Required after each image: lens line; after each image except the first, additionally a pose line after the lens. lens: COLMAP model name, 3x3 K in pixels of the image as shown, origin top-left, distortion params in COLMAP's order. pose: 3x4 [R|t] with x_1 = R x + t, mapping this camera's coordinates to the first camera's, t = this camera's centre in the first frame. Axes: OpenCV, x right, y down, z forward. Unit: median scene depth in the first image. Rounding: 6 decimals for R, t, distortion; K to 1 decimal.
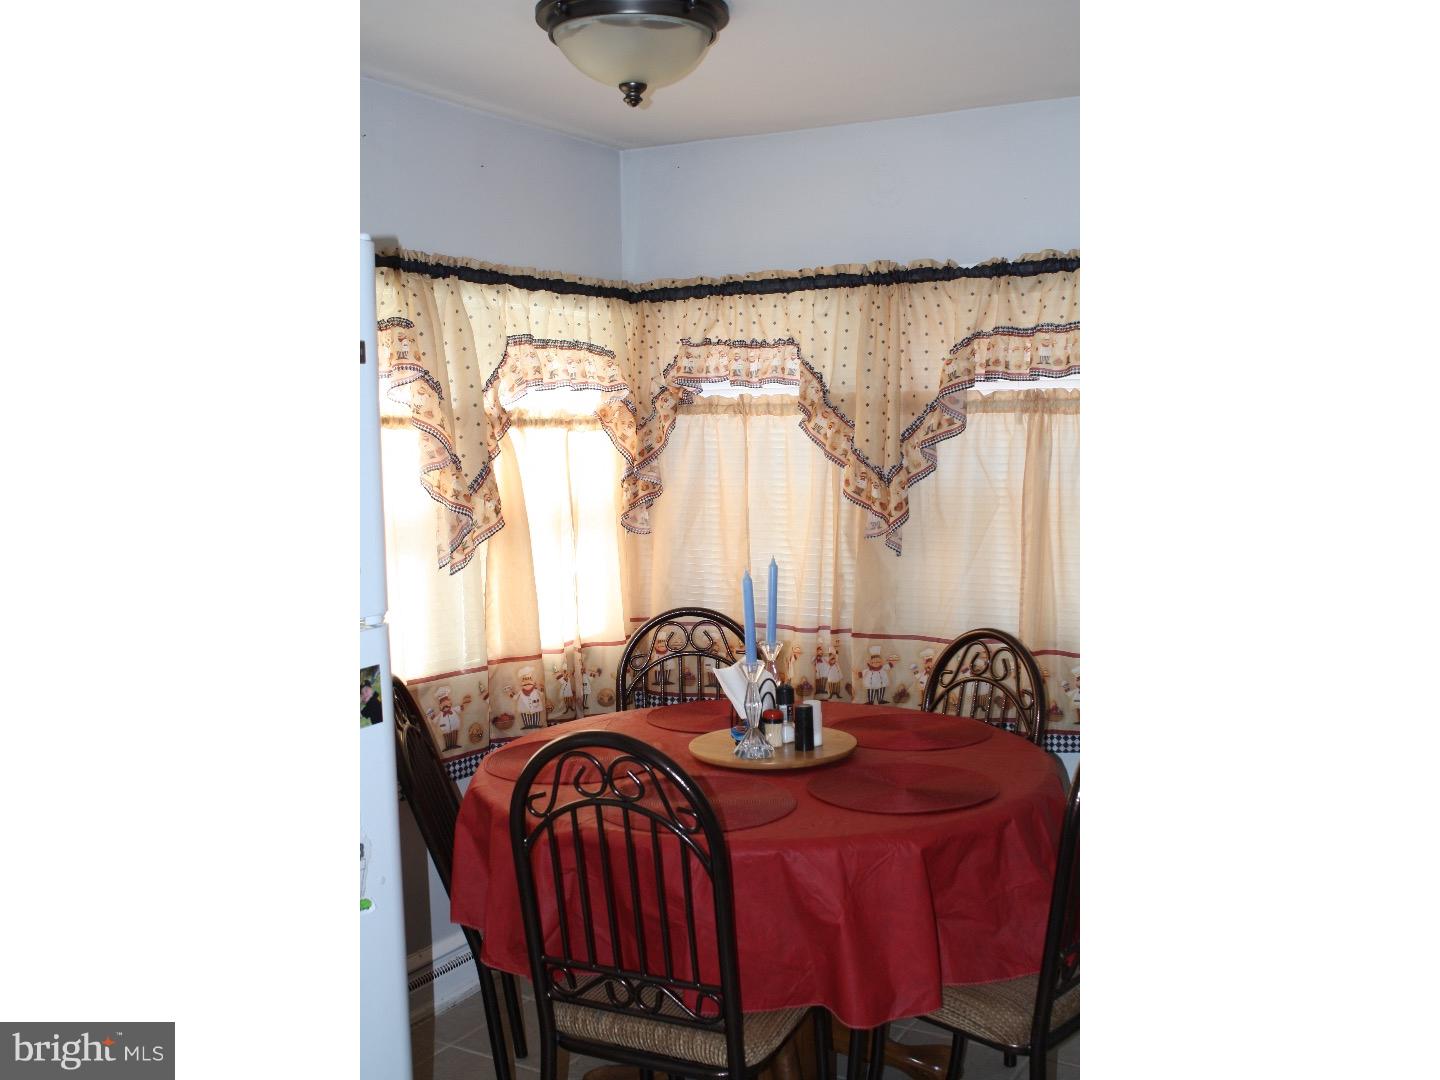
lens RADIAL K [[1363.3, 0, 709.6], [0, 1363.3, 543.3], [0, 0, 1]] dist [-0.071610, 0.001840]
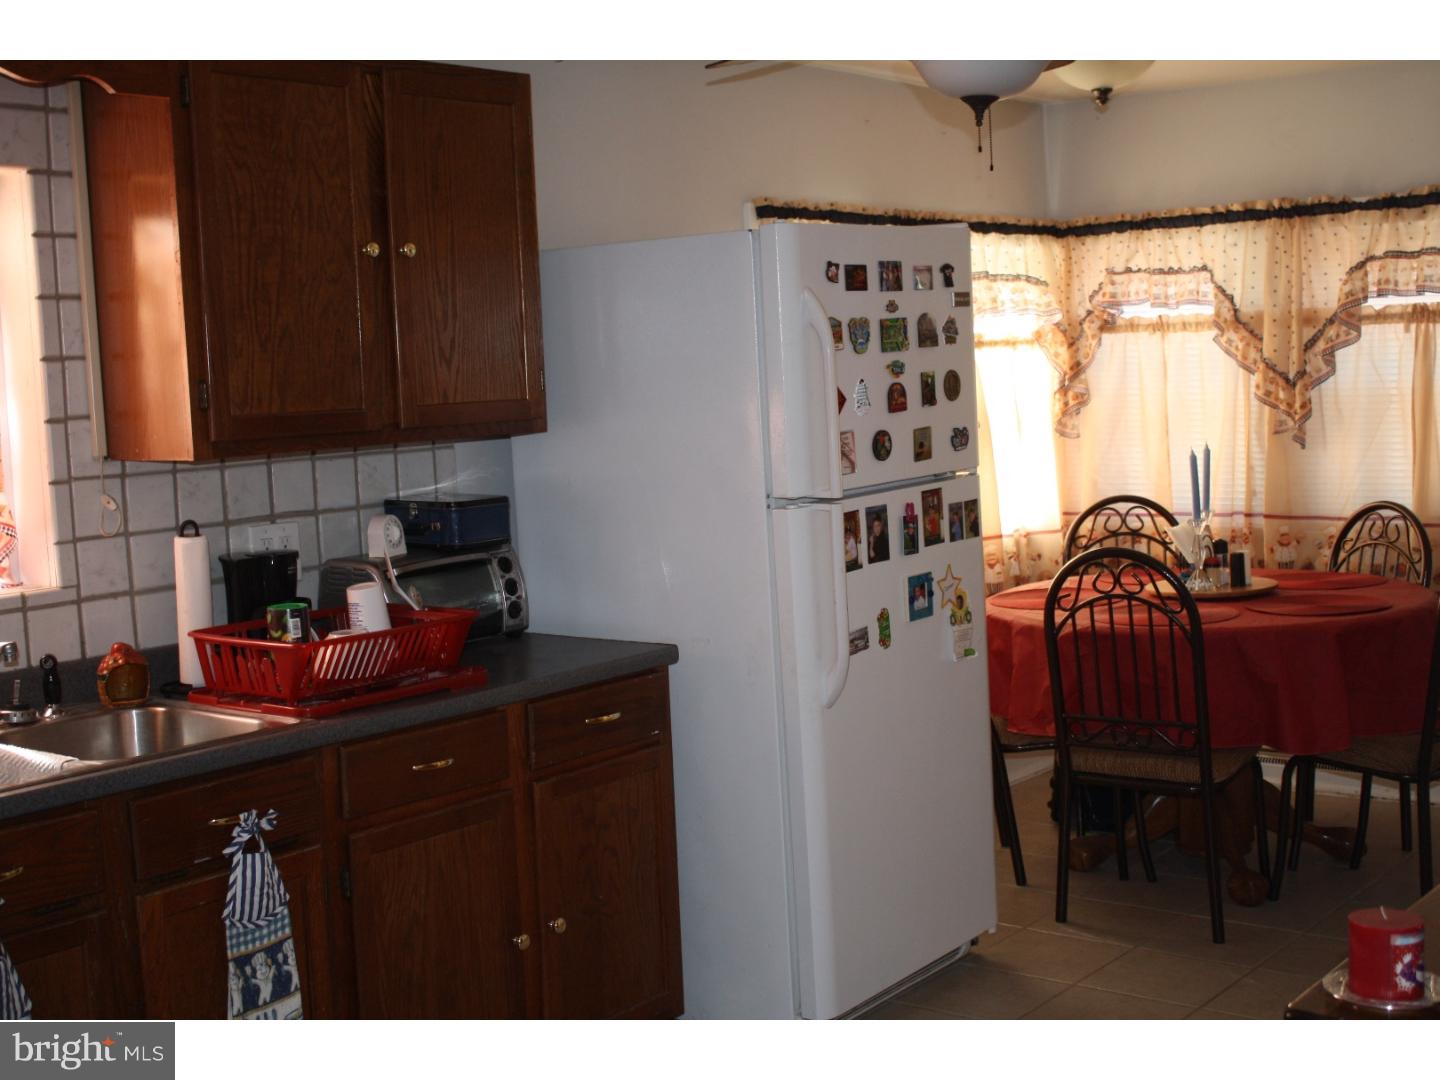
lens RADIAL K [[1820.3, 0, 713.7], [0, 1820.3, 537.6], [0, 0, 1]] dist [-0.085128, 0.150898]
pose [[0.987794, -0.016164, -0.154926, -0.121948], [0.018402, 0.999746, 0.013028, 0.055909], [0.154676, -0.015720, 0.987840, -0.612792]]
